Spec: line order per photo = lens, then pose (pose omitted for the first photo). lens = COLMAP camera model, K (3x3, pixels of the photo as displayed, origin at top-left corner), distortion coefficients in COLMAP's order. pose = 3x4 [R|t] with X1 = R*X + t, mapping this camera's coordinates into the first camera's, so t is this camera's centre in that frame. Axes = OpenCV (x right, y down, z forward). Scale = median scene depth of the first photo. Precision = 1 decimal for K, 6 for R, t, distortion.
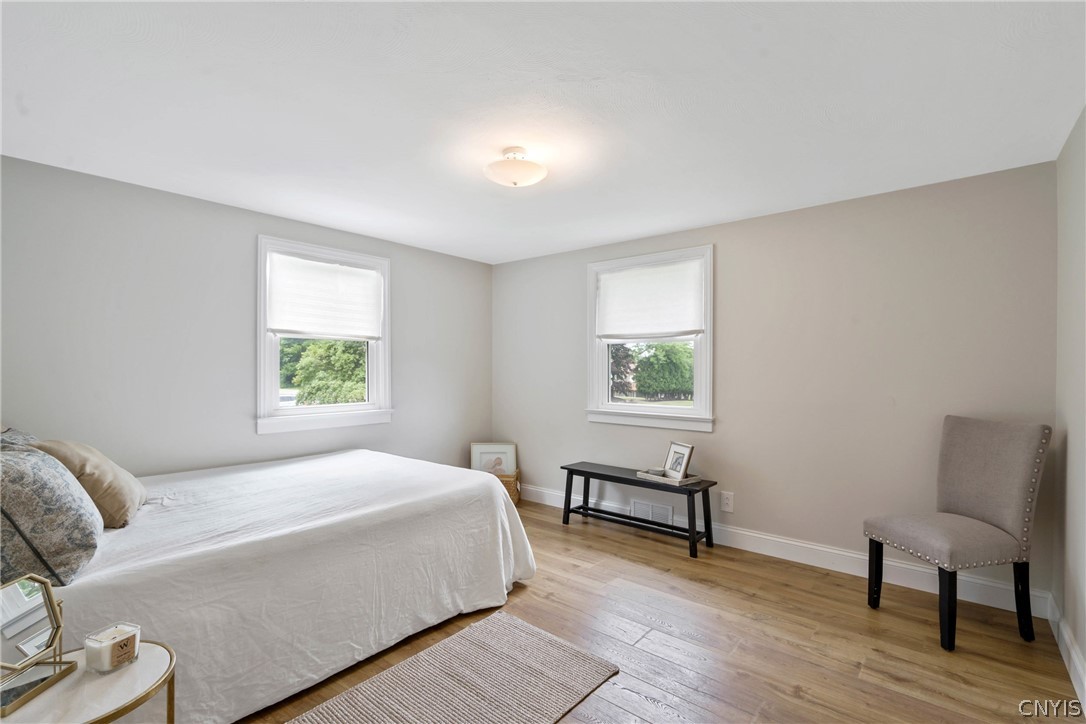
lens RADIAL K [[485.5, 0, 543.0], [0, 485.5, 362.0], [0, 0, 1]] dist [0.000031, -0.000104]
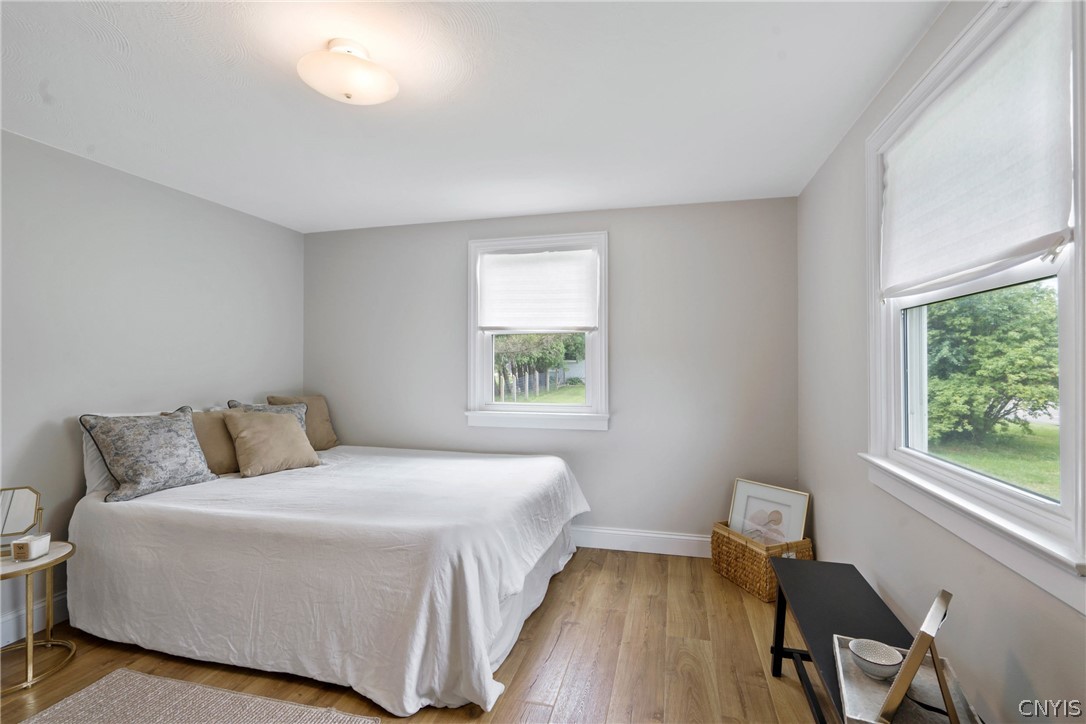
lens RADIAL K [[494.6, 0, 541.6], [0, 494.6, 355.5], [0, 0, 1]] dist [0.001045, 0.000772]
pose [[0.446513, -0.013449, -0.894676, 0.664751], [0.014512, 0.999864, -0.007787, 0.005427], [0.894660, -0.009507, 0.446647, 0.920001]]
